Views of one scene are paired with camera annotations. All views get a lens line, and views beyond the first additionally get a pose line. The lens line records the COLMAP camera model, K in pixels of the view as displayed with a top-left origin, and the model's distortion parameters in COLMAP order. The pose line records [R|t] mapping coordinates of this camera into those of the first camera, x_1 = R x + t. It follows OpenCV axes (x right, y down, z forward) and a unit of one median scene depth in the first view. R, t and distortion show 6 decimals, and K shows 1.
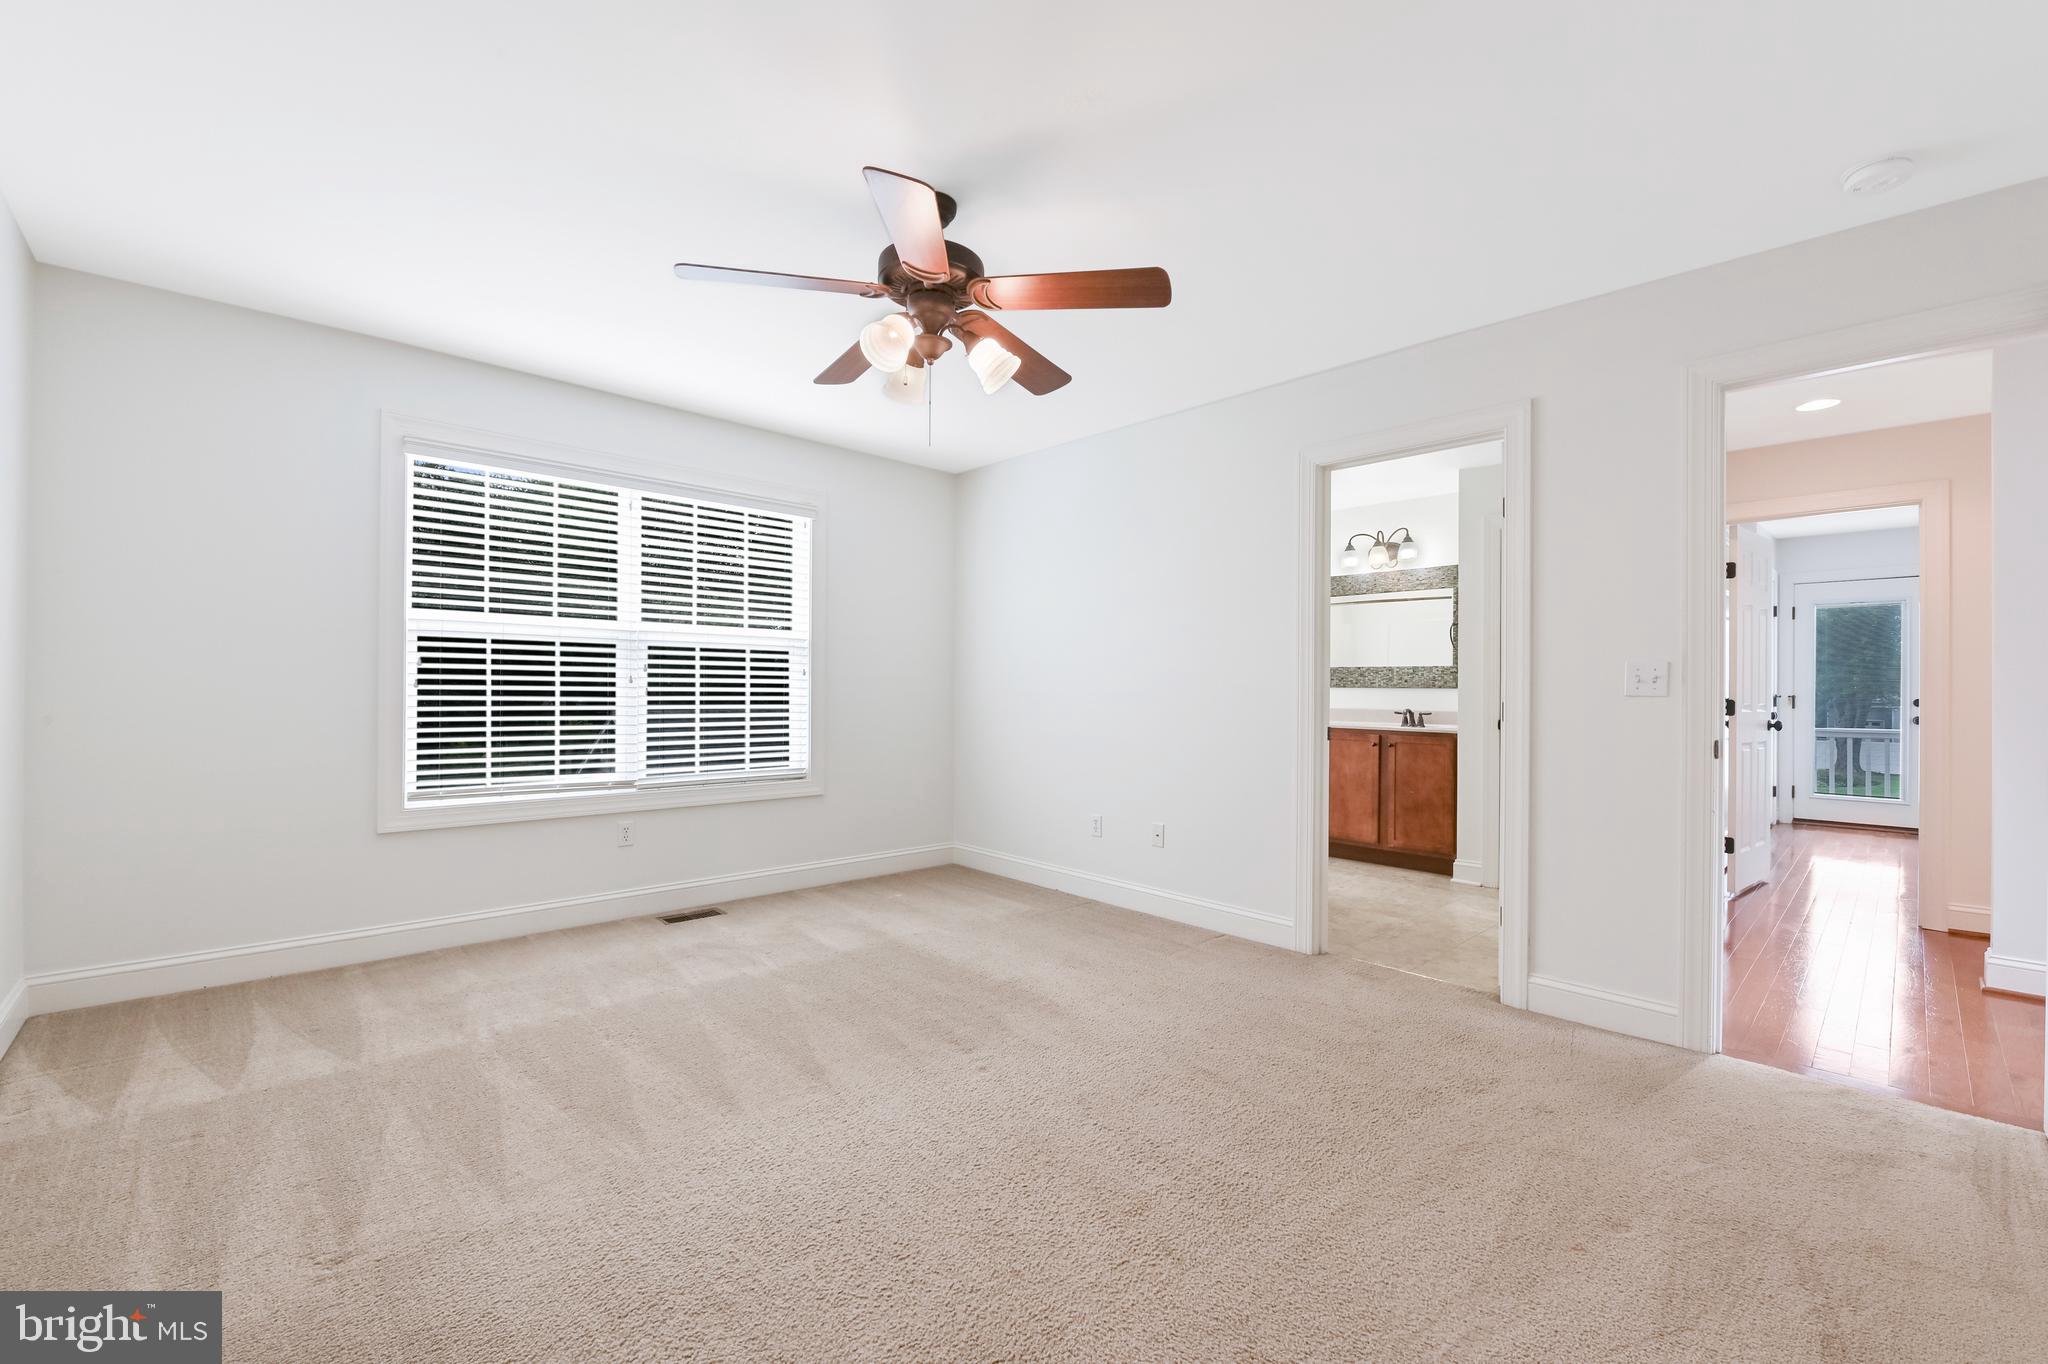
lens RADIAL K [[877.1, 0, 1007.2], [0, 877.1, 682.4], [0, 0, 1]] dist [-0.000015, -0.001303]
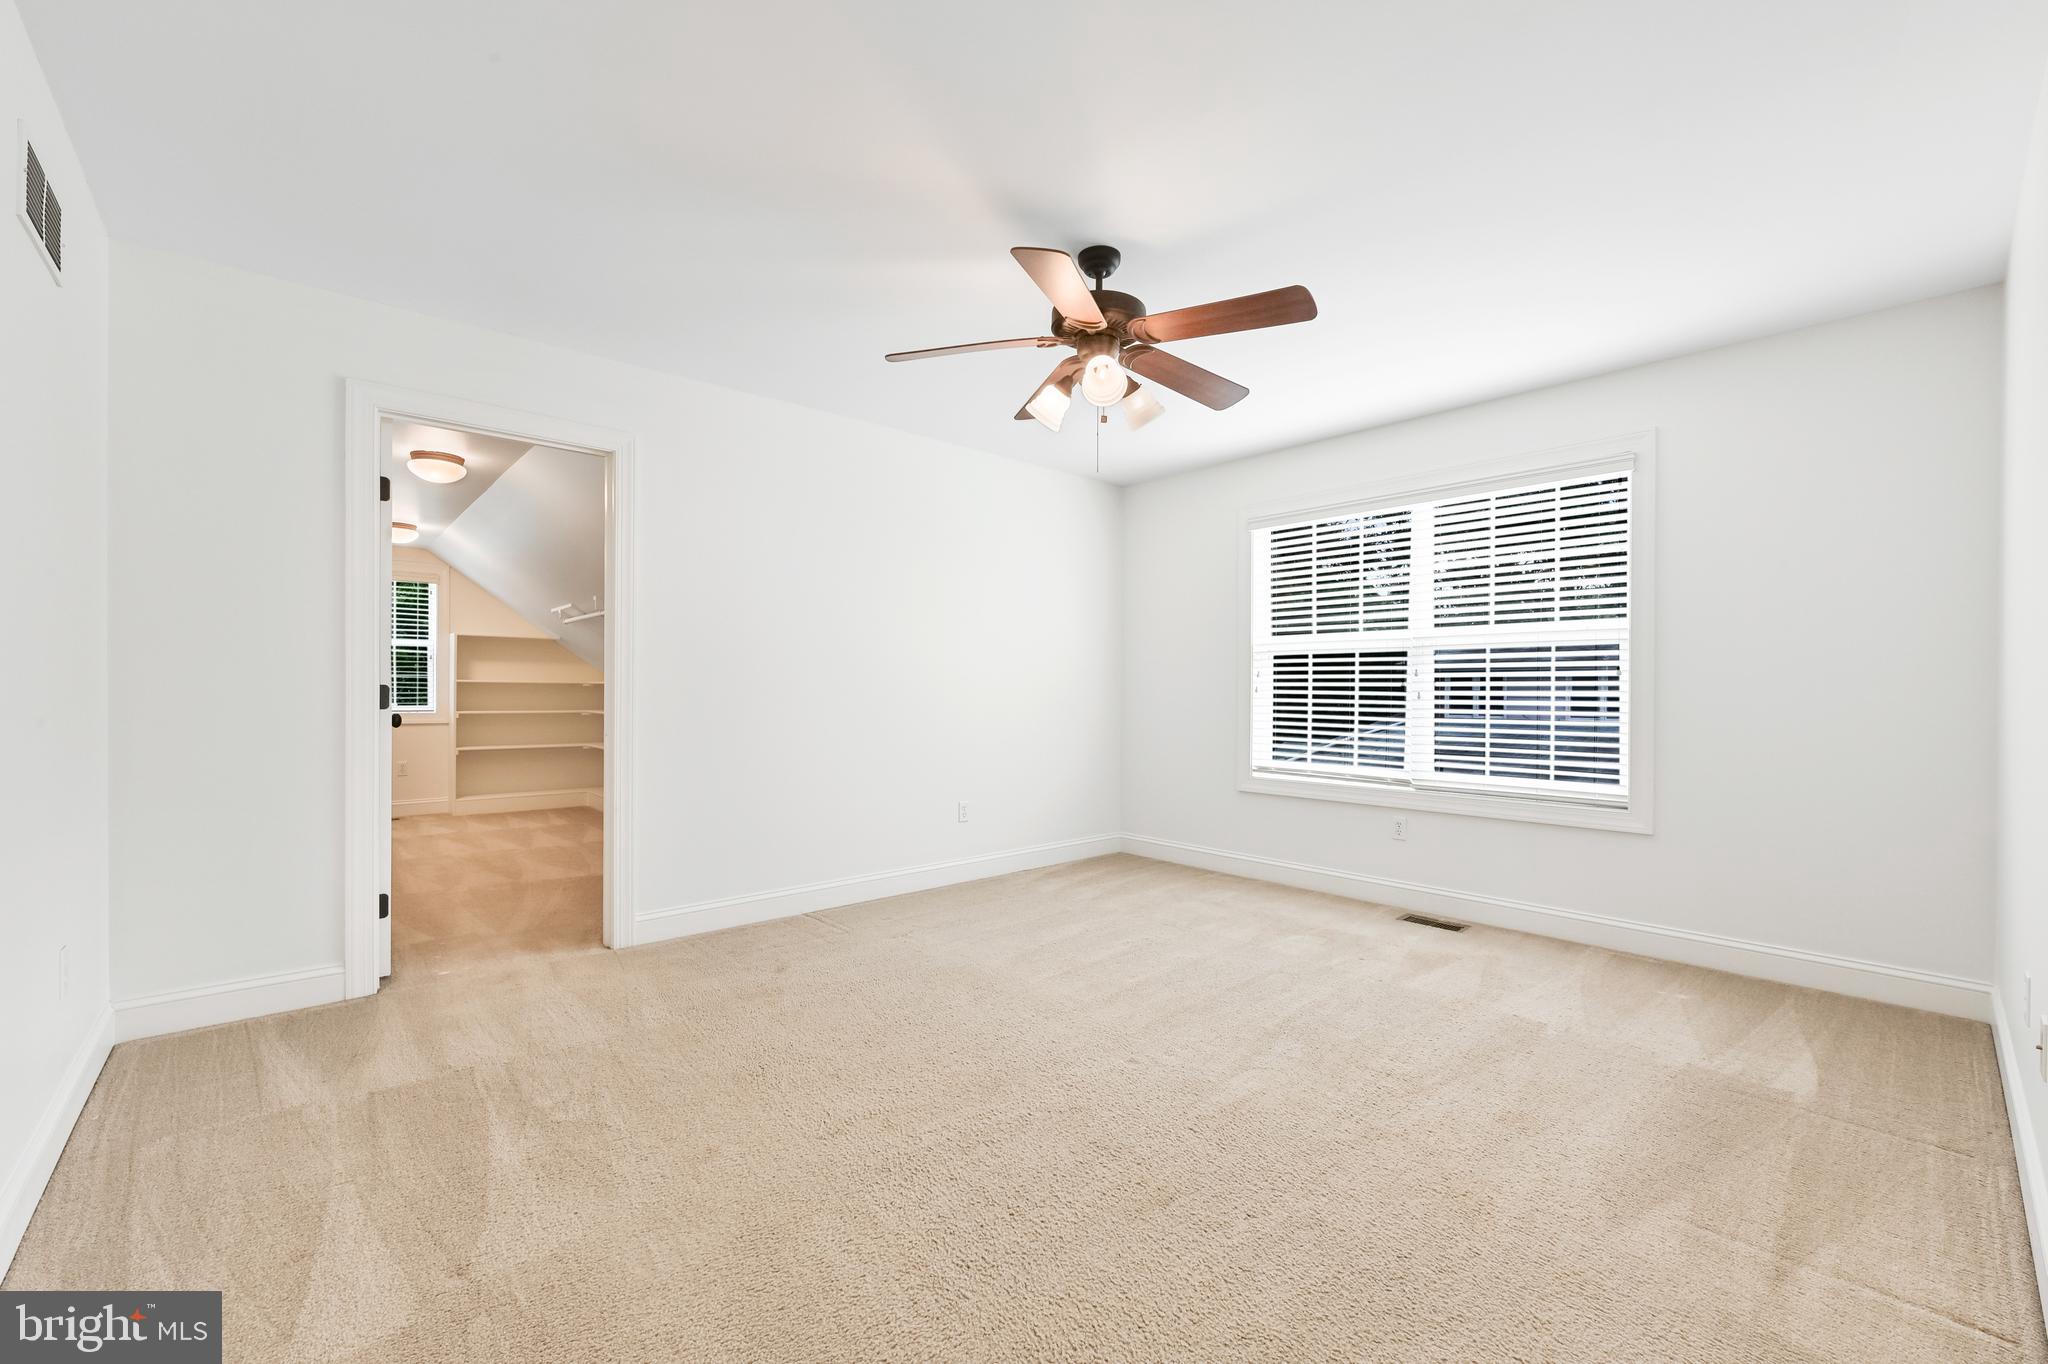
lens RADIAL K [[836.7, 0, 1033.3], [0, 836.7, 686.0], [0, 0, 1]] dist [-0.004637, -0.000530]
pose [[-0.020453, -0.011771, -0.999722, 0.594604], [0.003799, 0.999923, -0.011851, 0.009260], [0.999784, -0.004040, -0.020407, 0.571974]]
